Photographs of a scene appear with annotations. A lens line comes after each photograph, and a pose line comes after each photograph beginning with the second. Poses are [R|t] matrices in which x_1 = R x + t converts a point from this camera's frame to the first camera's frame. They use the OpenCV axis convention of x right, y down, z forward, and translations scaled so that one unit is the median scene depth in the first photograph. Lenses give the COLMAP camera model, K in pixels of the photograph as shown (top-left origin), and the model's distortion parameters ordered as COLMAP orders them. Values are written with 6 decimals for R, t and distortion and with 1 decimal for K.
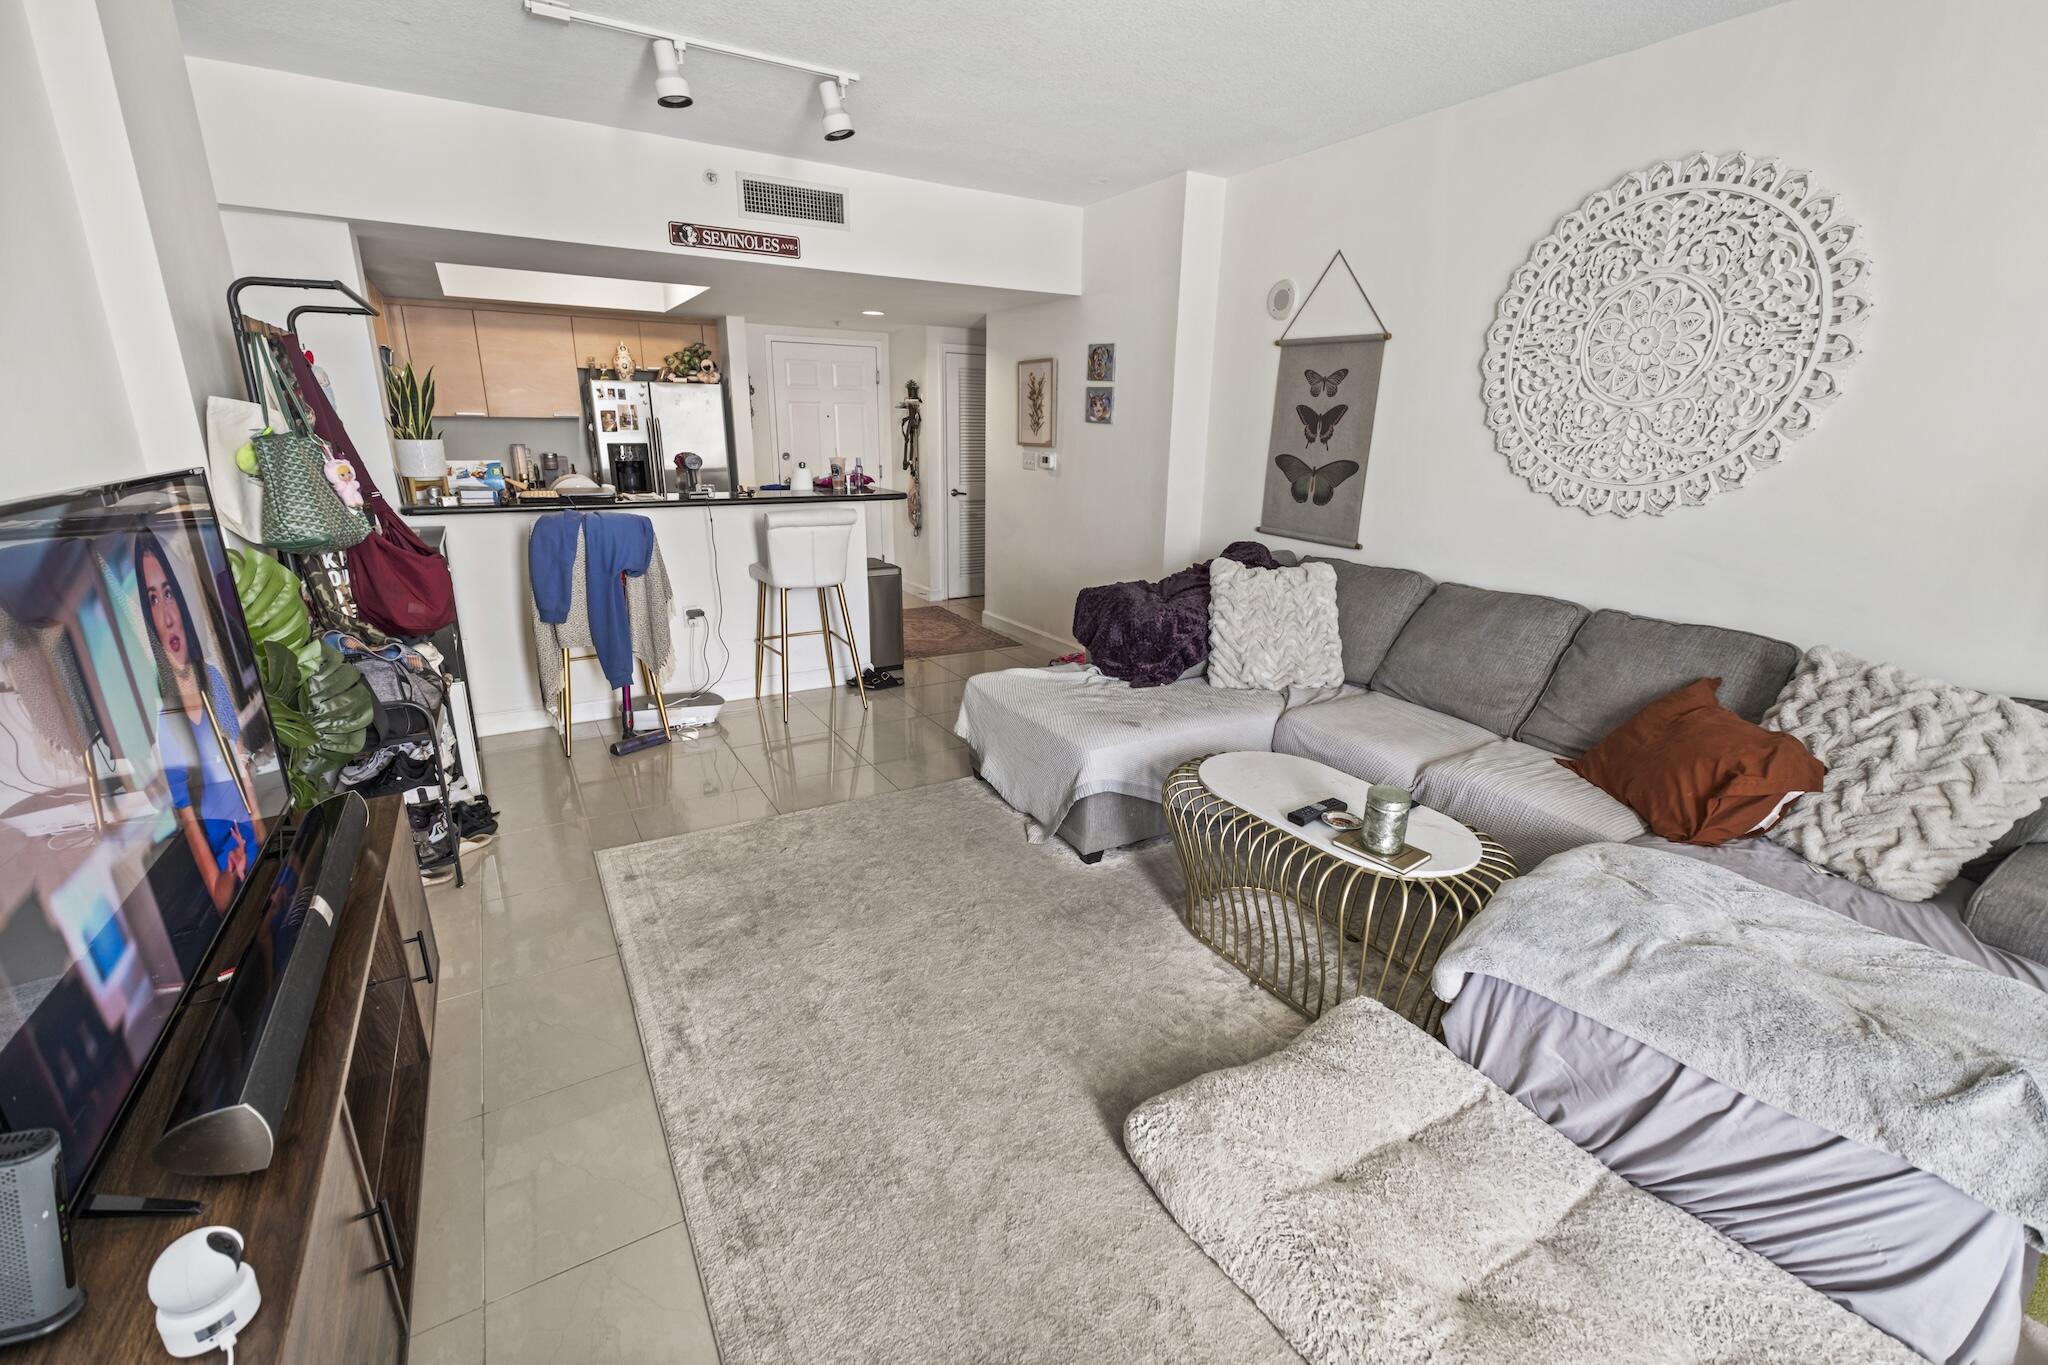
lens RADIAL K [[875.7, 0, 1024.0], [0, 875.7, 682.5], [0, 0, 1]] dist [0.001942, 0.000148]
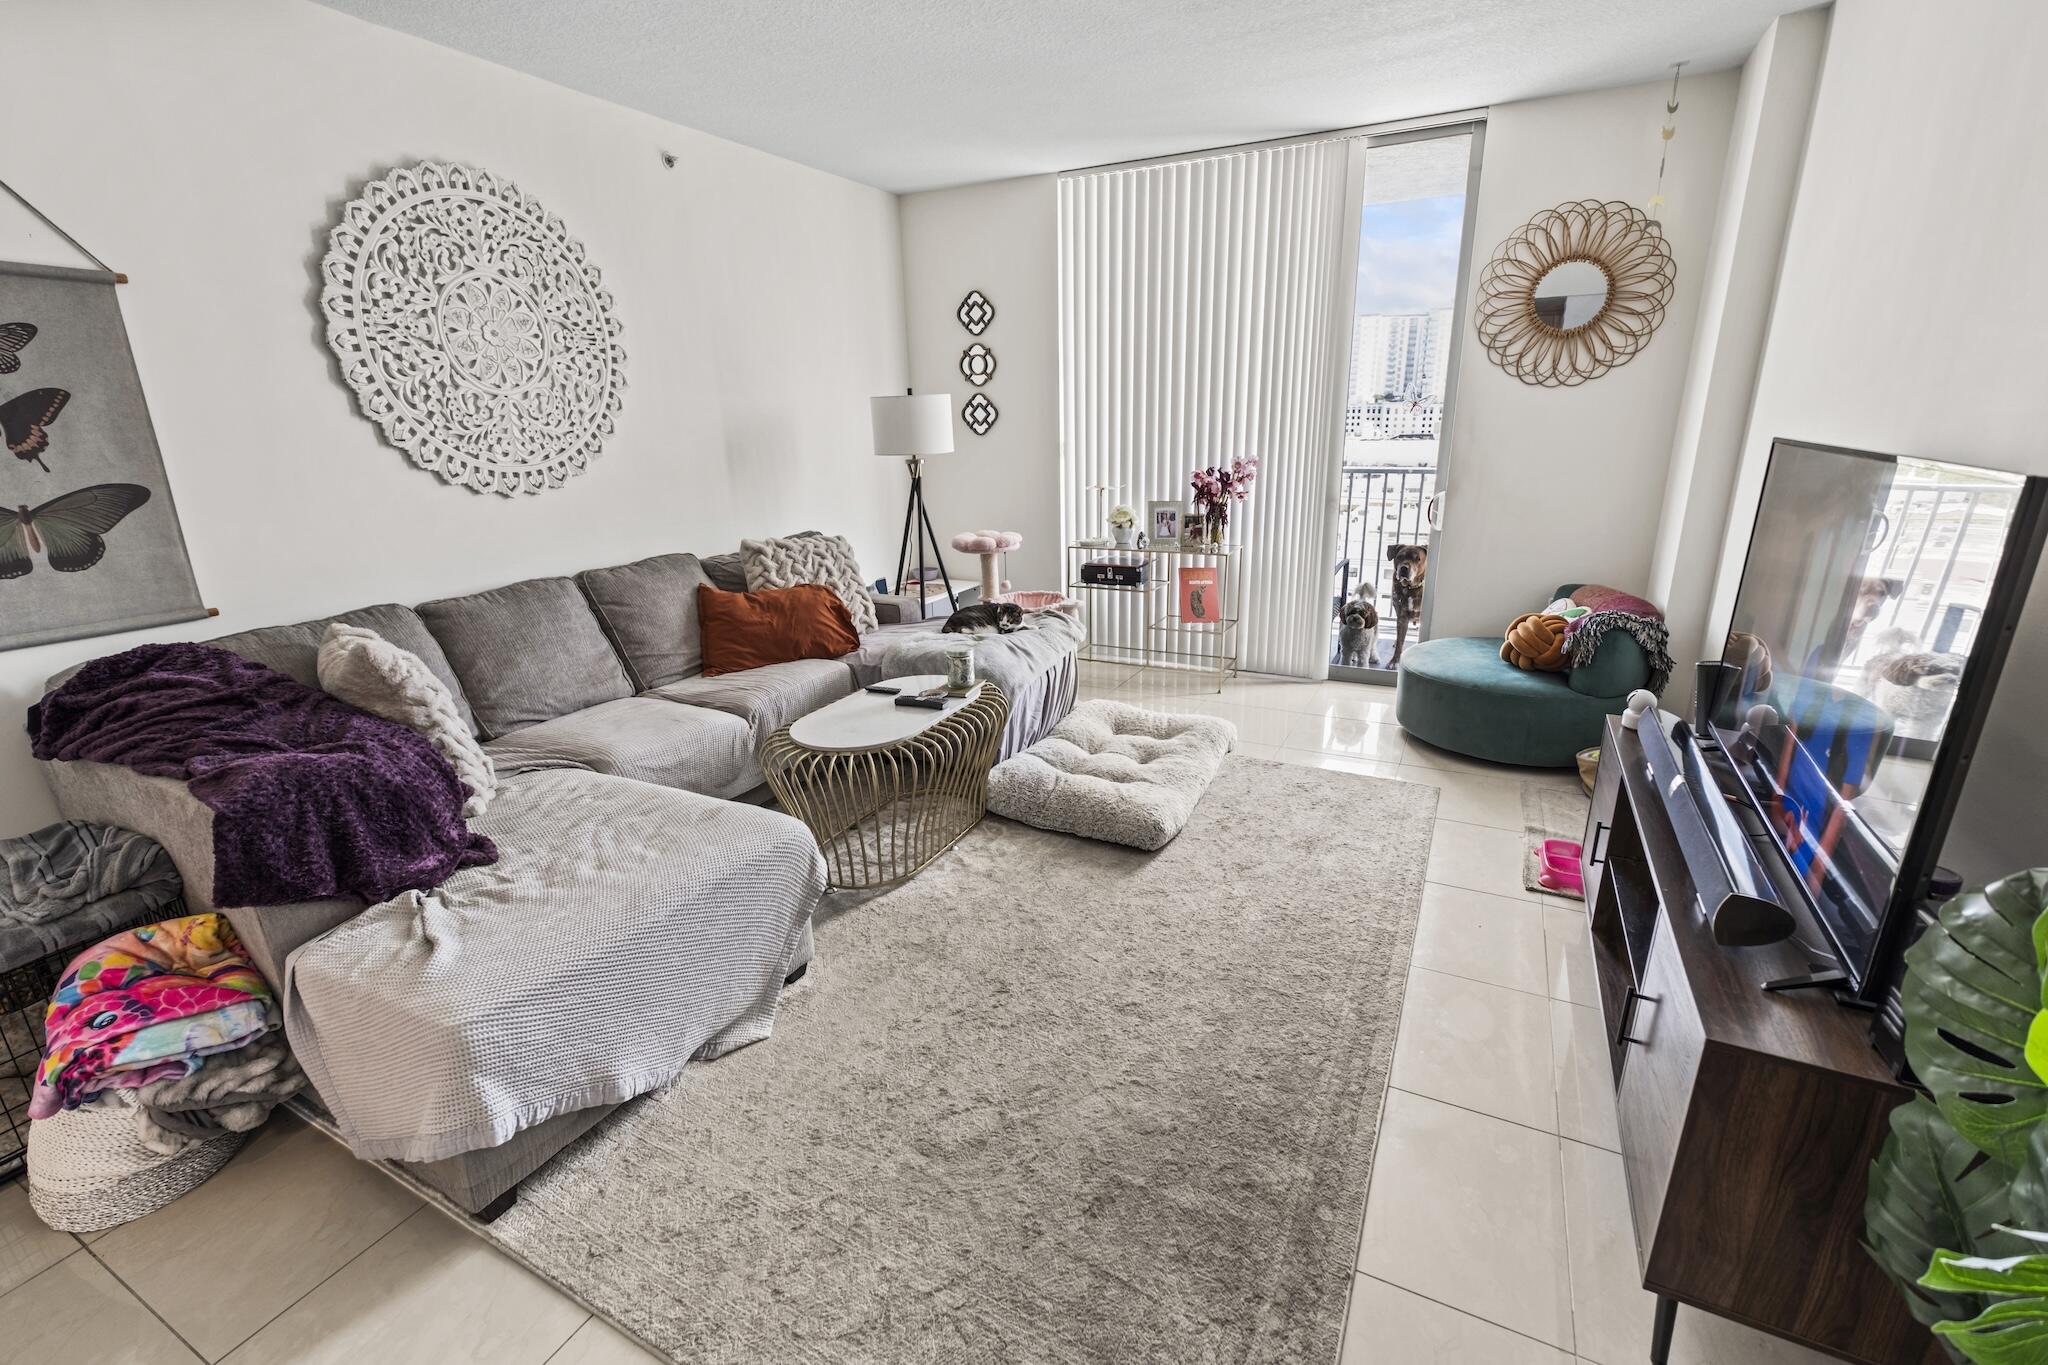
lens RADIAL K [[875.7, 0, 1024.0], [0, 875.7, 682.5], [0, 0, 1]] dist [0.001942, 0.000148]
pose [[-0.519166, -0.262480, 0.813370, -0.578453], [0.258216, 0.859030, 0.442031, -0.301952], [-0.814734, 0.439513, -0.378202, 0.978746]]
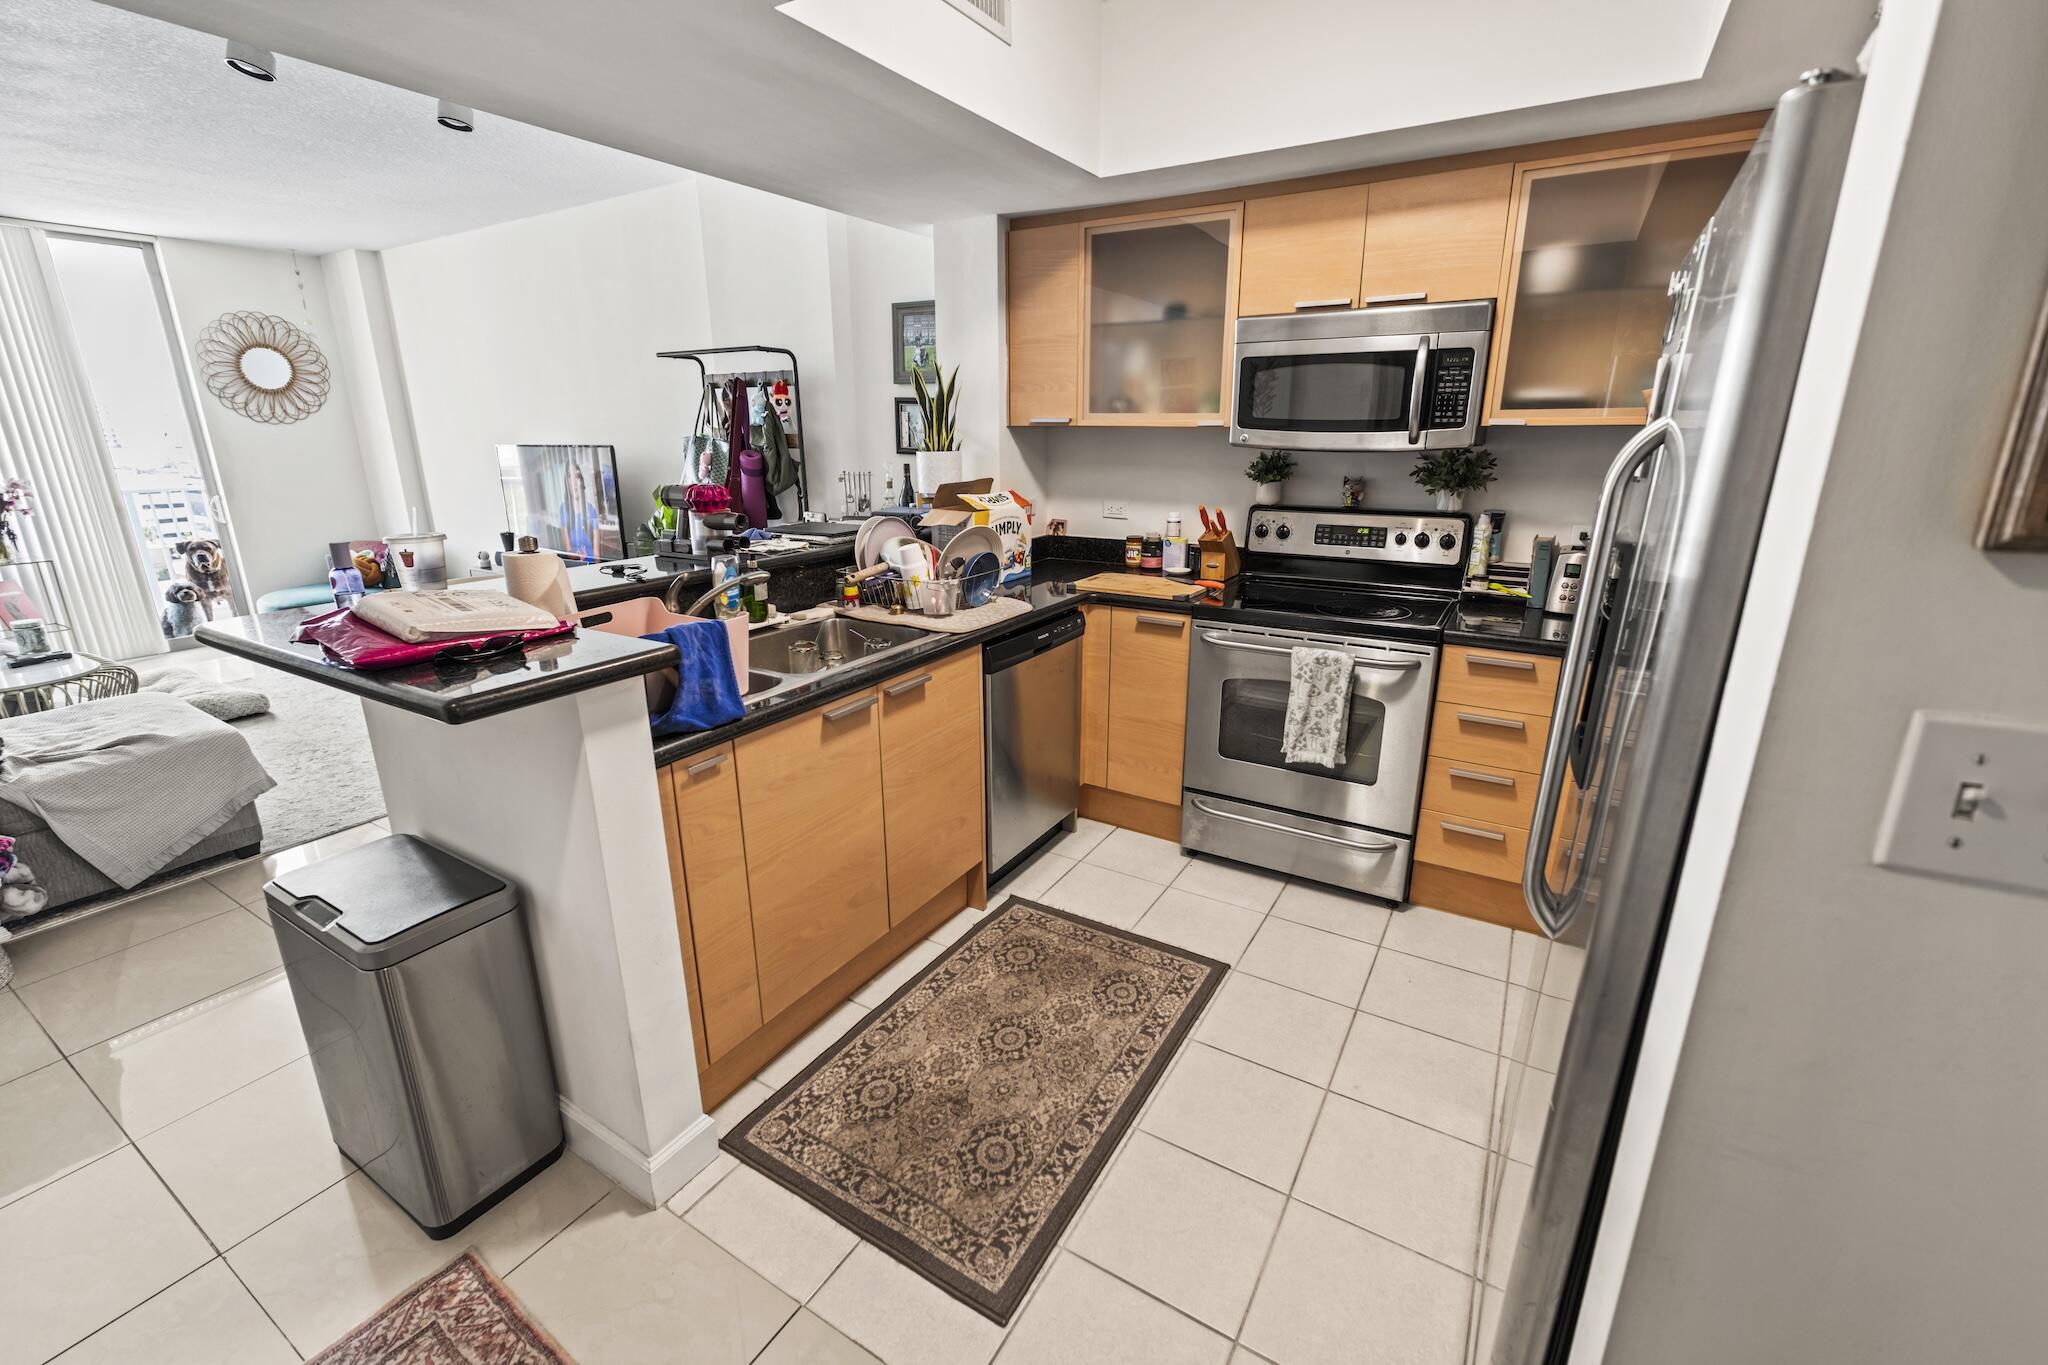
lens RADIAL K [[875.7, 0, 1024.0], [0, 875.7, 682.5], [0, 0, 1]] dist [0.001942, 0.000148]
pose [[-0.885630, 0.123892, -0.447560, -0.477494], [-0.139689, 0.848052, 0.511170, -0.487255], [0.442884, 0.515227, -0.733754, 1.596467]]
